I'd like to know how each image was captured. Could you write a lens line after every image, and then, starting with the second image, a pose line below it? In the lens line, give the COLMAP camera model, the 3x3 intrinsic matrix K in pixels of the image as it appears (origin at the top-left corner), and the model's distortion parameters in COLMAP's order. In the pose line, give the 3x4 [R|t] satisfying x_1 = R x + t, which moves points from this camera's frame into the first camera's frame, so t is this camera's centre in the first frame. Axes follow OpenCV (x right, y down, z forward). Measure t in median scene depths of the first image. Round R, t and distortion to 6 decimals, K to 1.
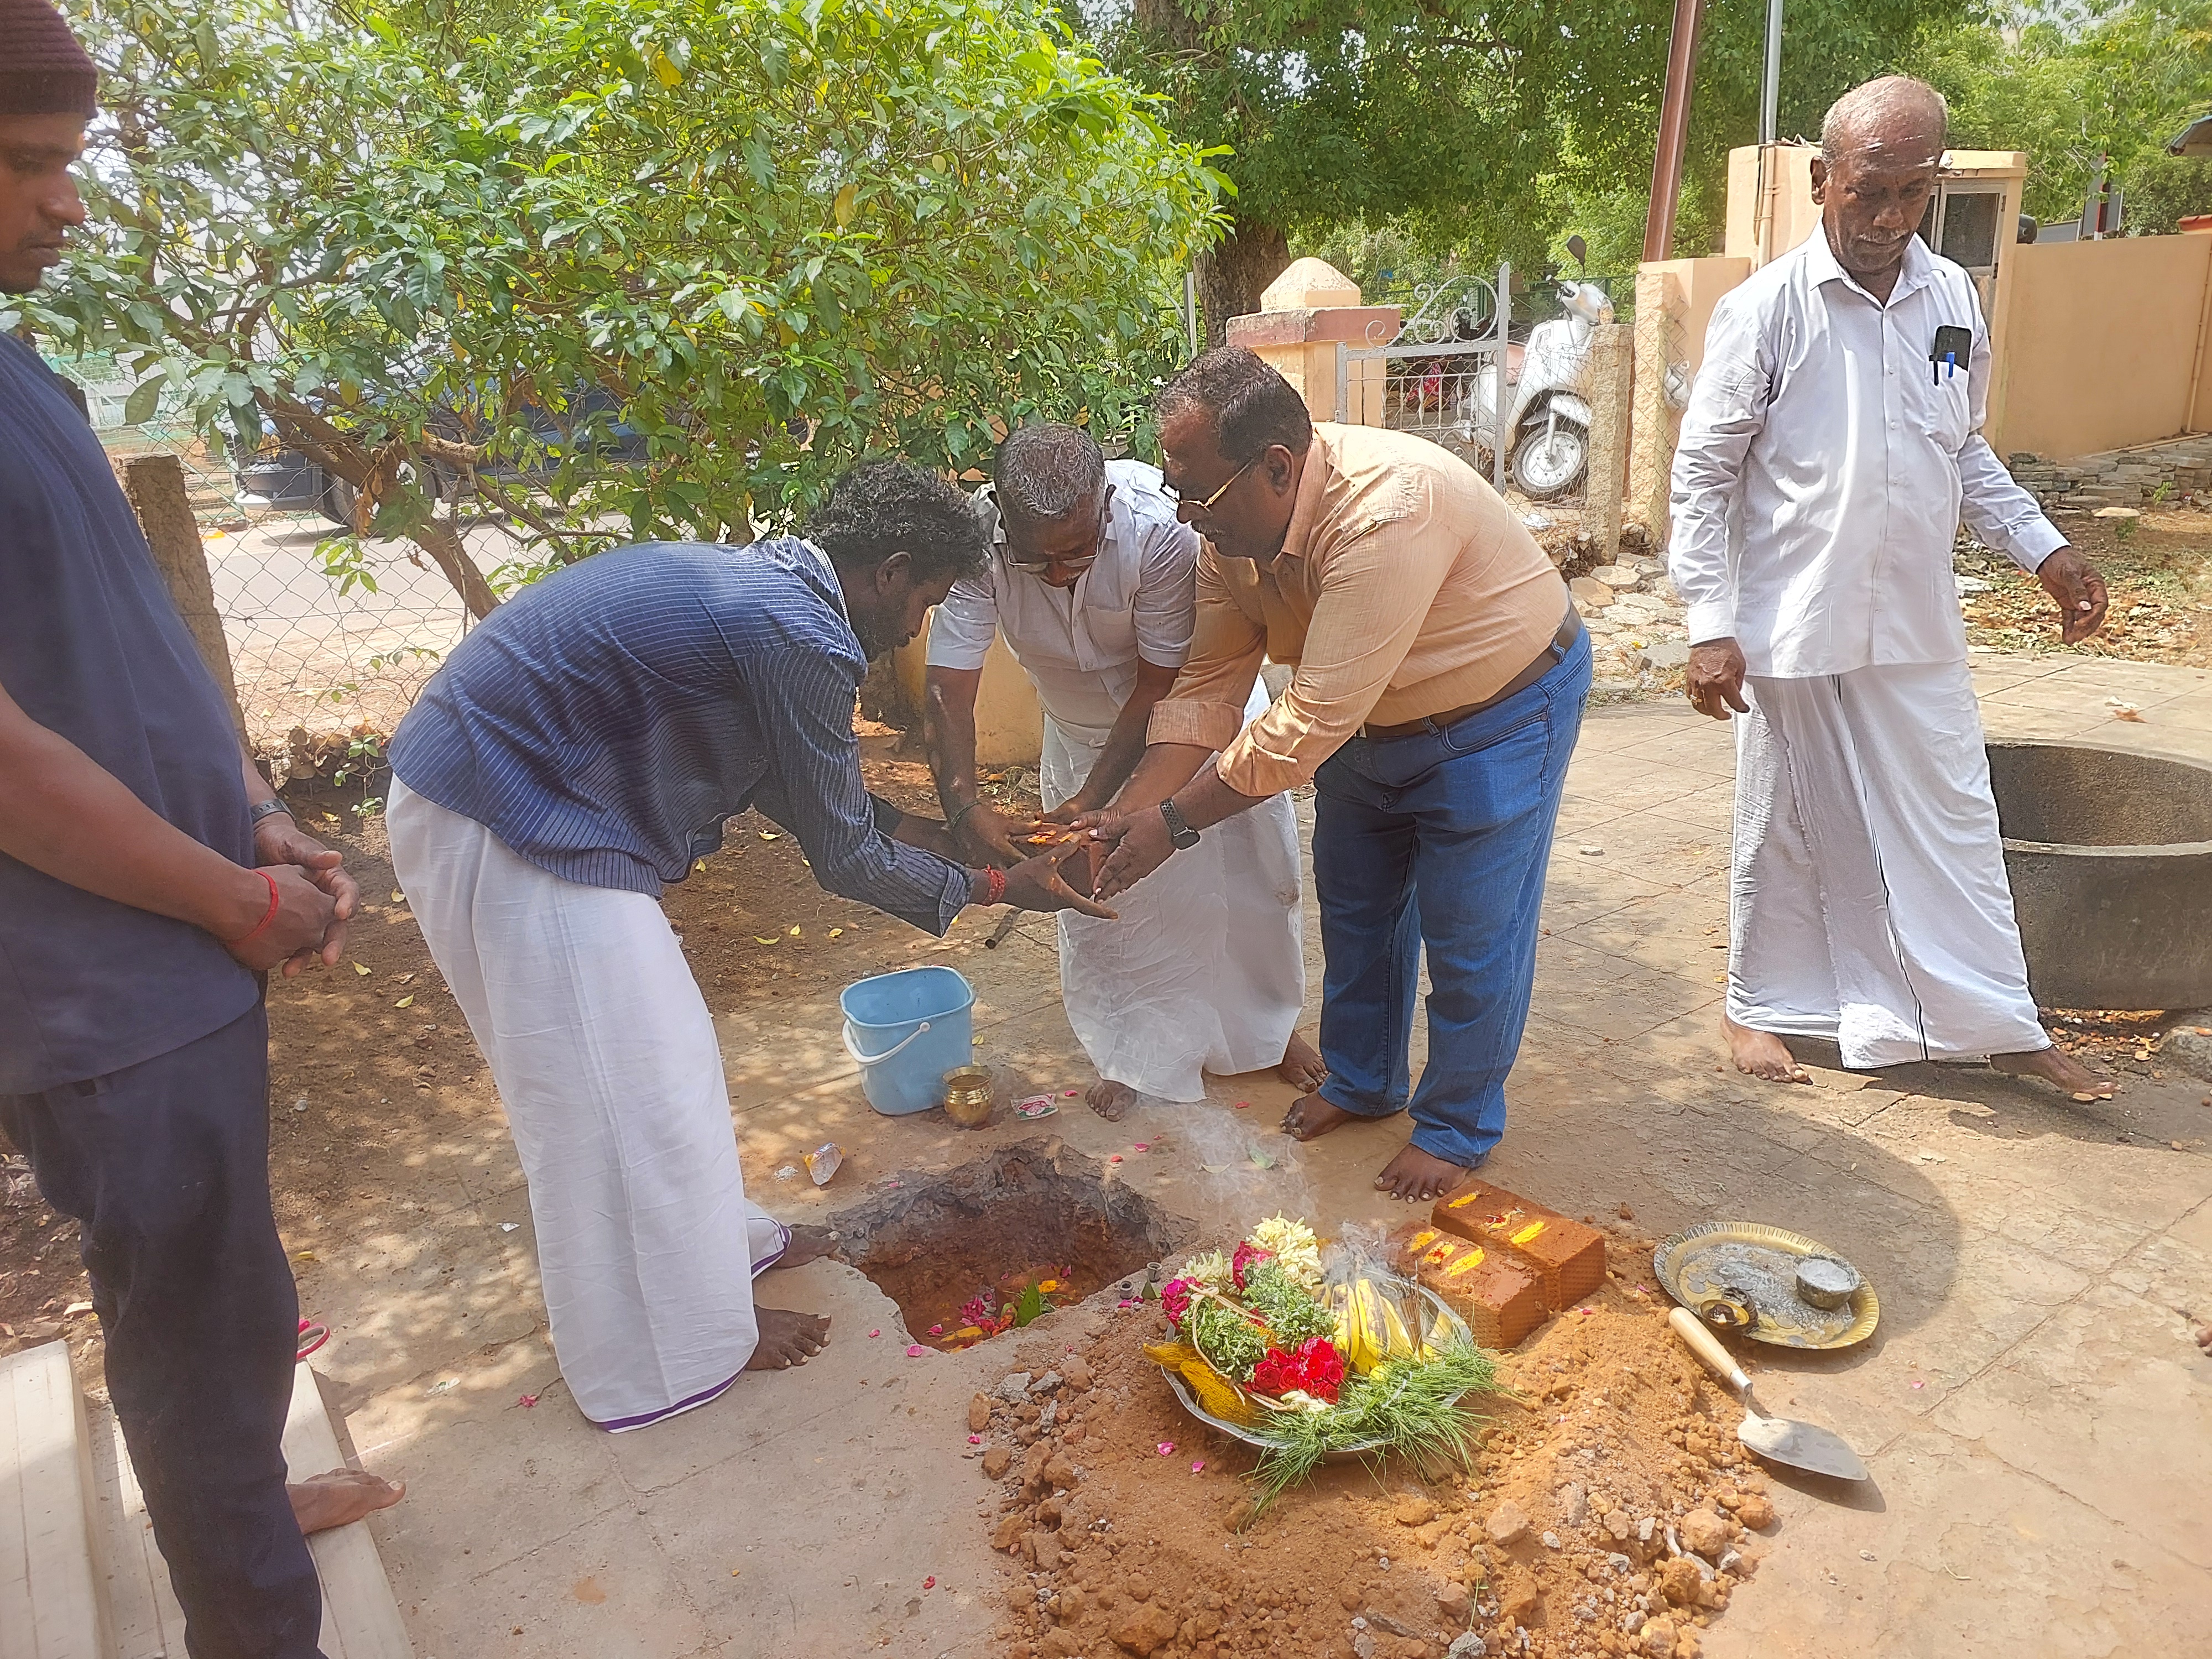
lens RADIAL K [[1490.6, 0, 1087.3], [0, 1490.6, 813.1], [0, 0, 1]] dist [0.019934, -0.017274]
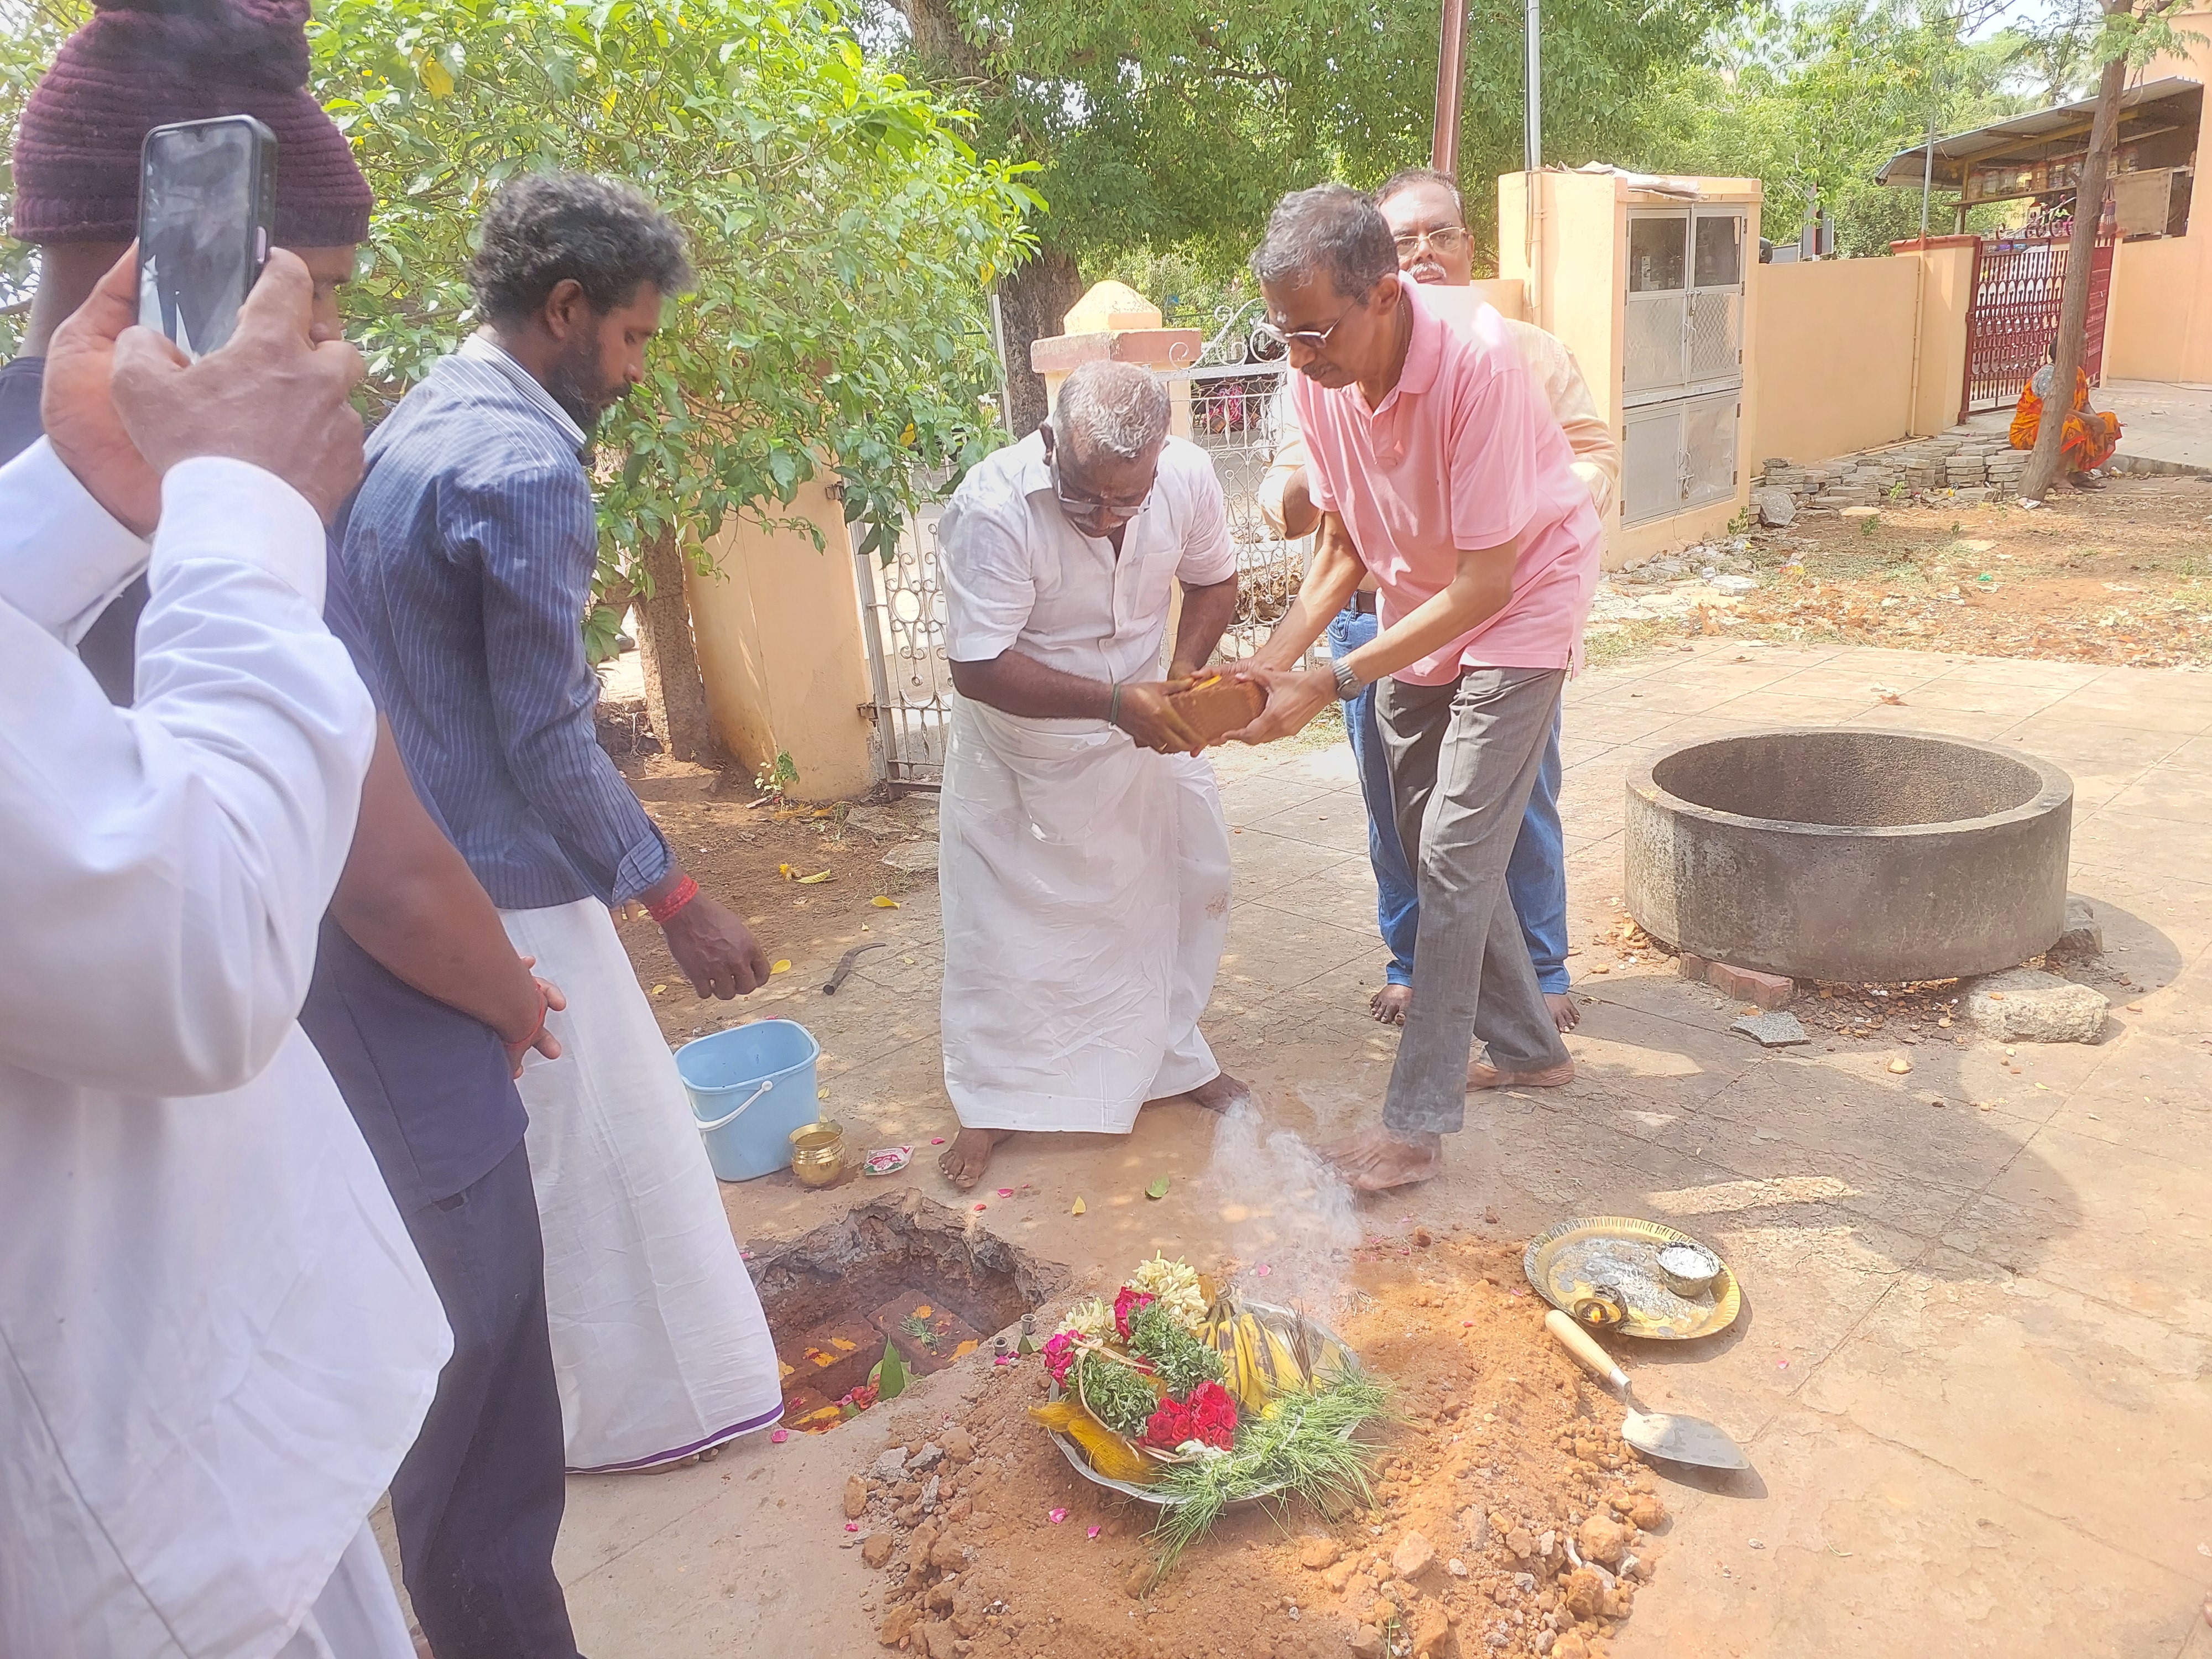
lens RADIAL K [[1490.6, 0, 1101.1], [0, 1490.6, 804.2], [0, 0, 1]] dist [0.019934, -0.017274]
pose [[0.989778, -0.052584, 0.132566, -0.020491], [0.055392, 0.998310, -0.017578, -0.007607], [-0.131417, 0.024741, 0.991018, 0.037736]]
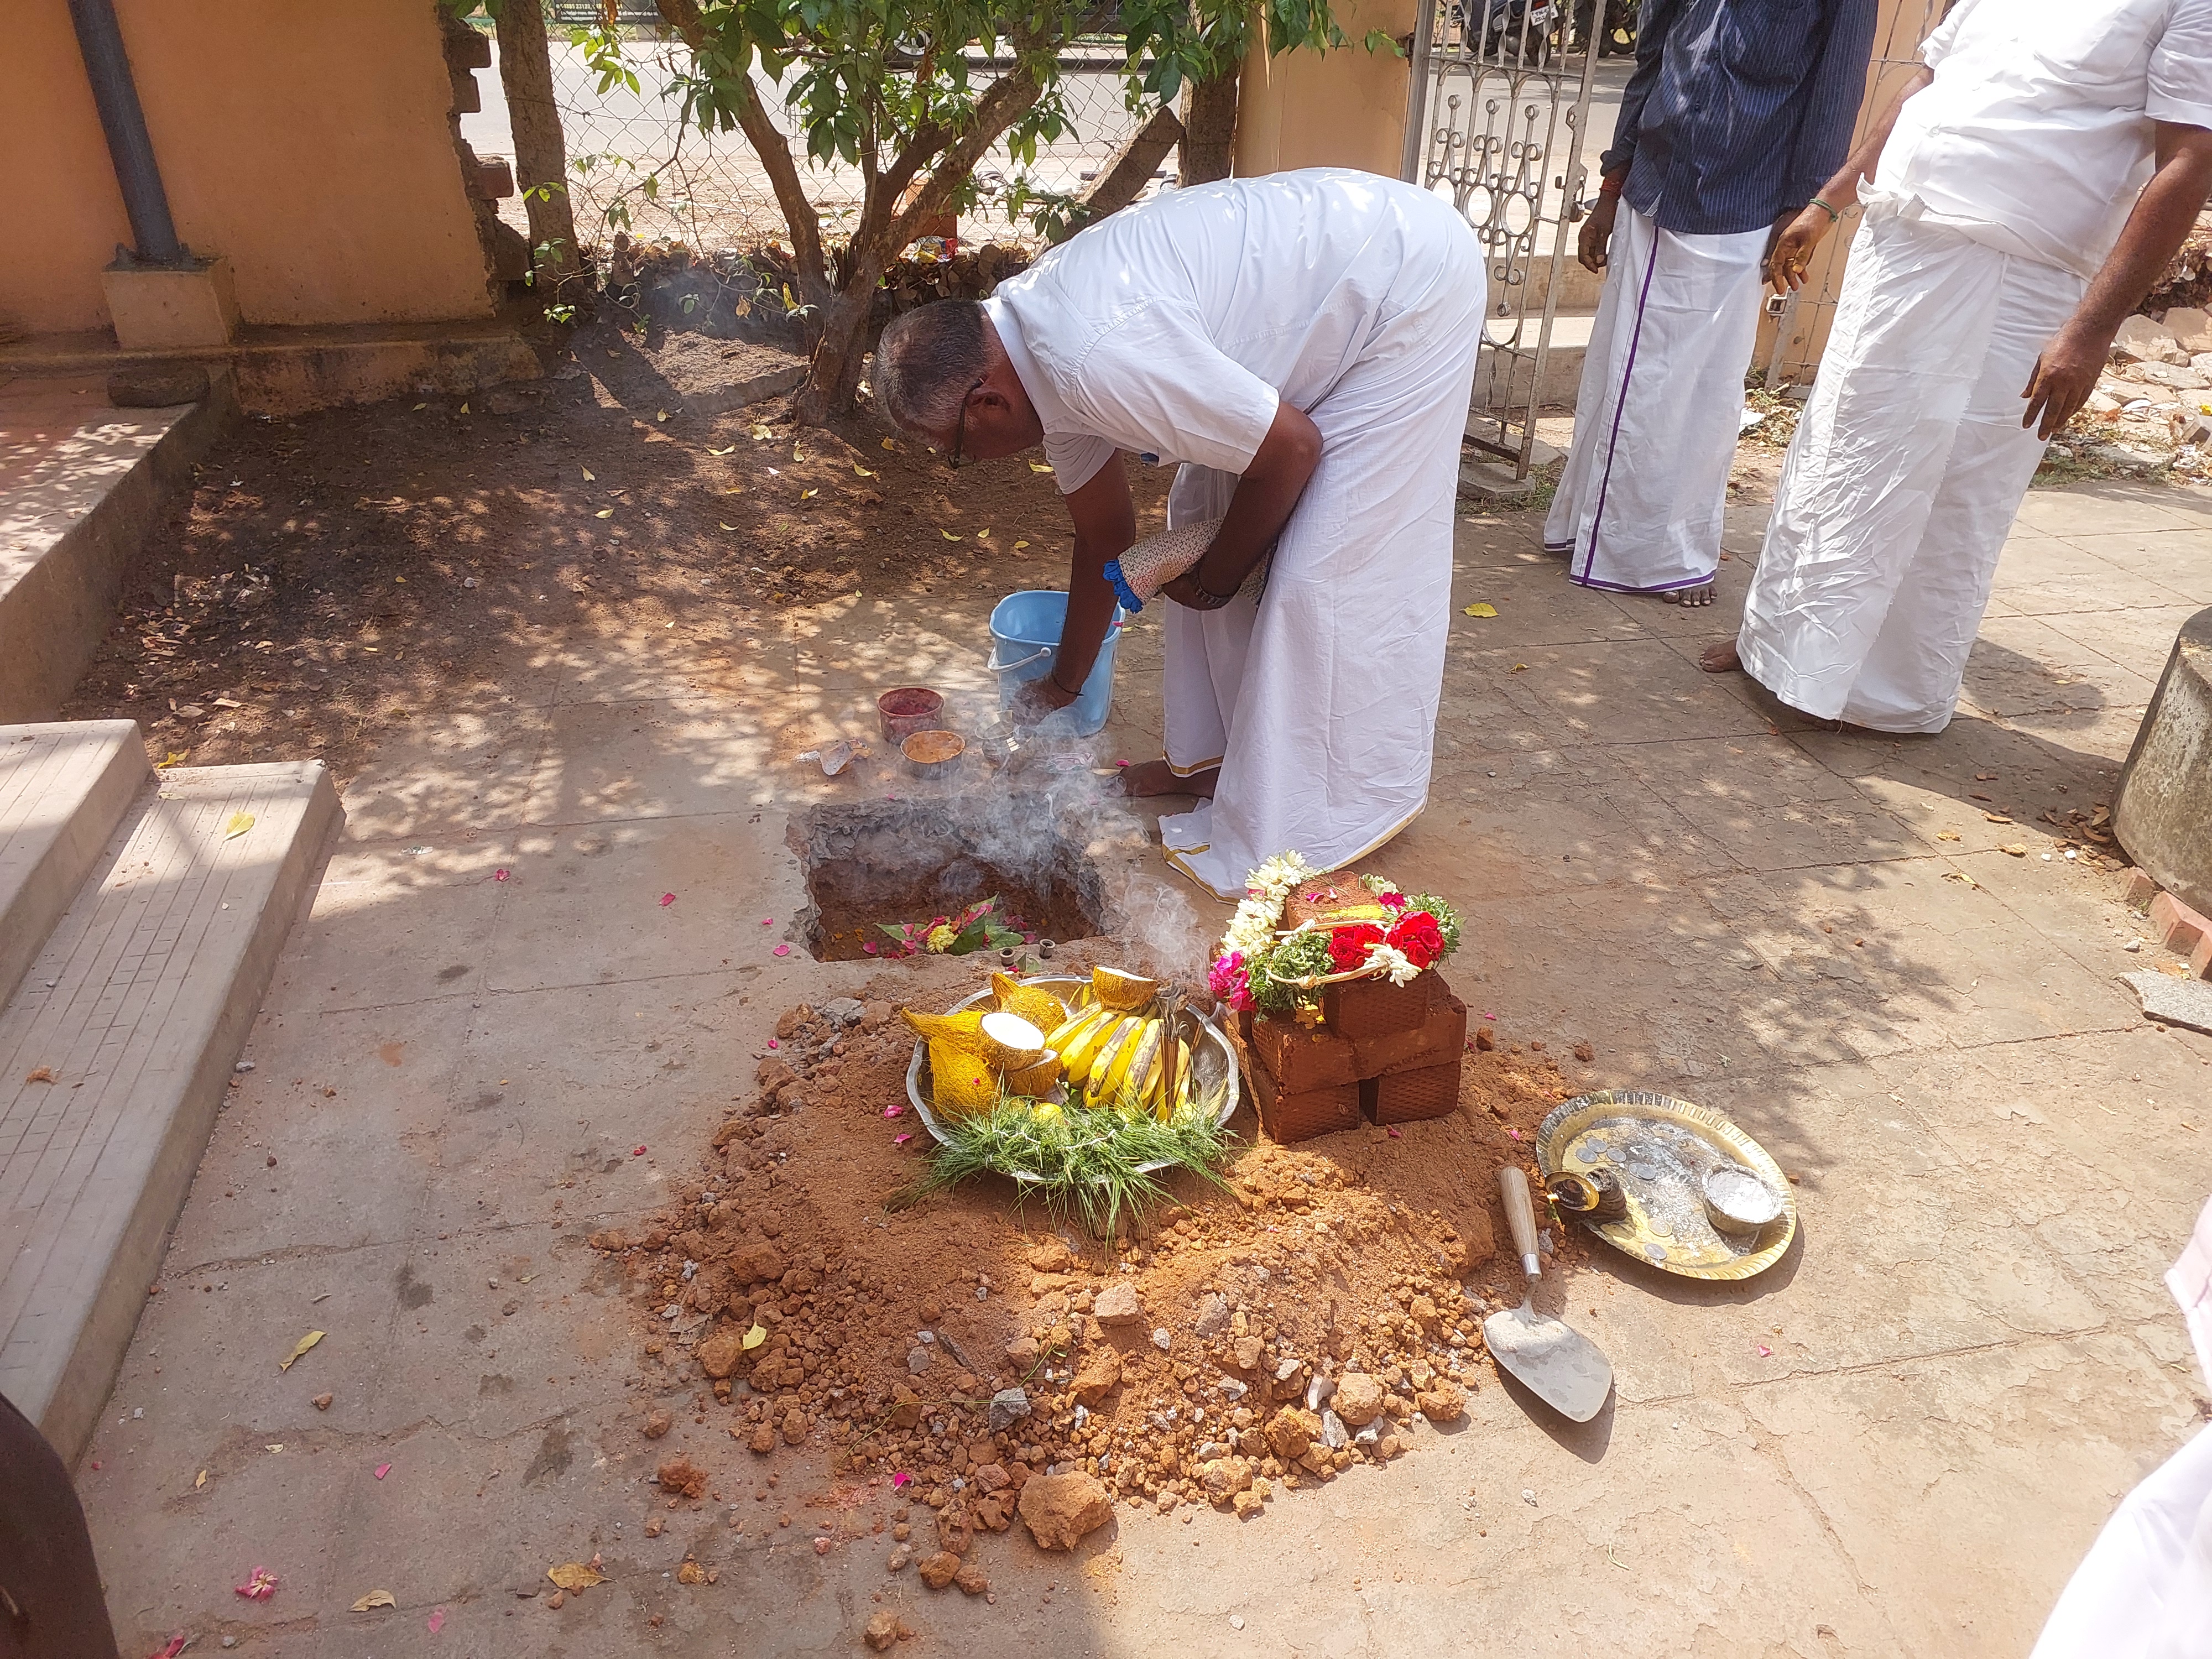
lens RADIAL K [[1490.6, 0, 1109.0], [0, 1490.6, 809.2], [0, 0, 1]] dist [0.019934, -0.017274]
pose [[0.915960, 0.270895, -0.296030, 0.375092], [-0.193742, 0.944603, 0.264933, -0.038975], [0.351400, -0.185314, 0.917702, 0.181461]]
